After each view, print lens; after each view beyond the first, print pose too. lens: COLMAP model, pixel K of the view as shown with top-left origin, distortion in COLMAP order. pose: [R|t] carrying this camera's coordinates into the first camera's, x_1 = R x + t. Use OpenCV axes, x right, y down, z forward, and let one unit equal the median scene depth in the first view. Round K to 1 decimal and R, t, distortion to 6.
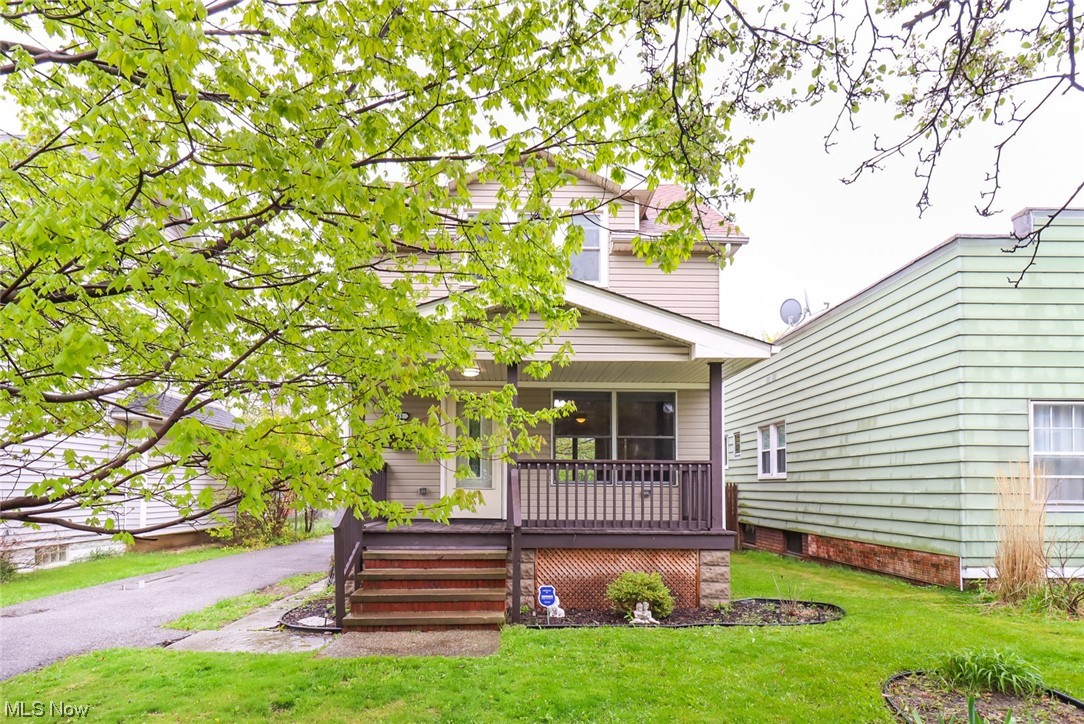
lens RADIAL K [[568.2, 0, 542.9], [0, 568.2, 369.2], [0, 0, 1]] dist [0.003842, -0.000574]
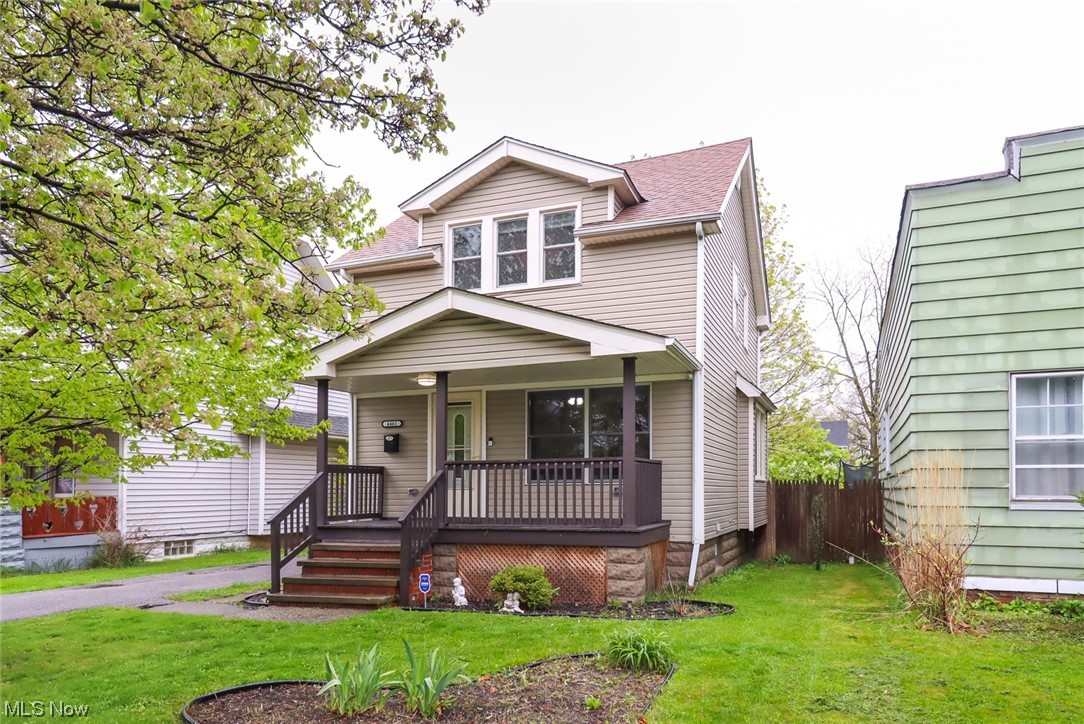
lens RADIAL K [[694.2, 0, 611.2], [0, 694.2, 330.8], [0, 0, 1]] dist [0.024184, -0.001051]
pose [[0.940280, -0.086421, -0.329248, 0.721634], [0.080168, 0.996250, -0.032550, -0.022627], [0.330826, 0.004211, 0.943682, -0.160816]]
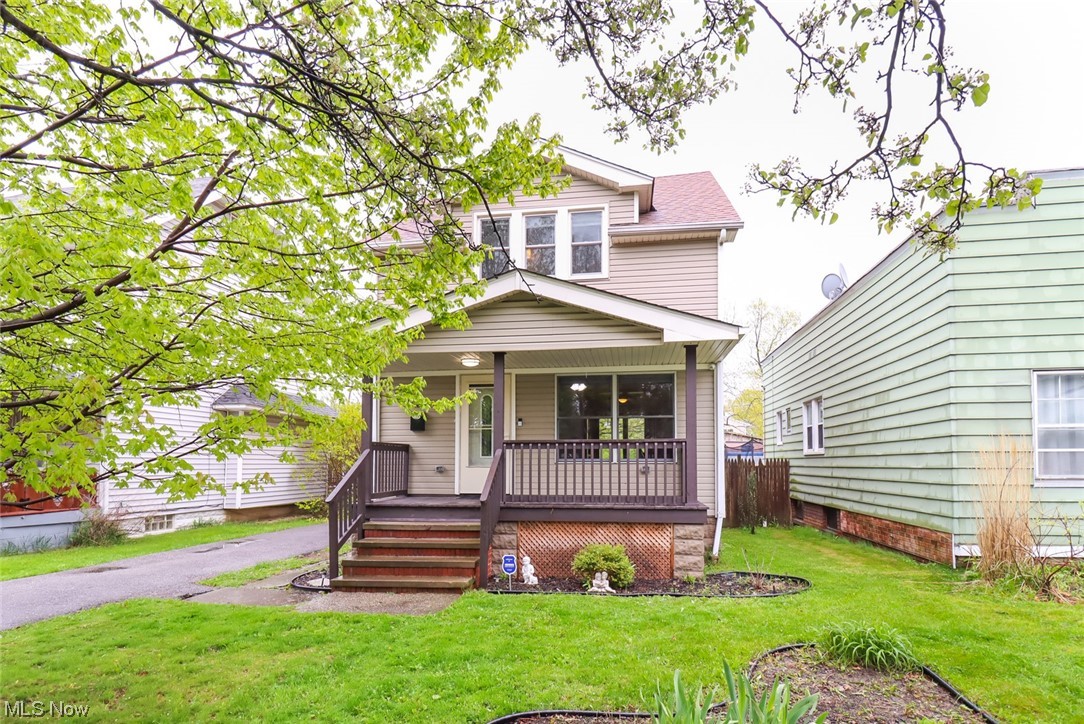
lens RADIAL K [[541.0, 0, 573.5], [0, 541.0, 339.0], [0, 0, 1]] dist [0.003957, -0.001201]
pose [[0.987648, -0.042362, -0.150855, 0.259210], [0.039112, 0.998936, -0.024450, -0.007651], [0.151730, 0.018247, 0.988254, -0.026817]]
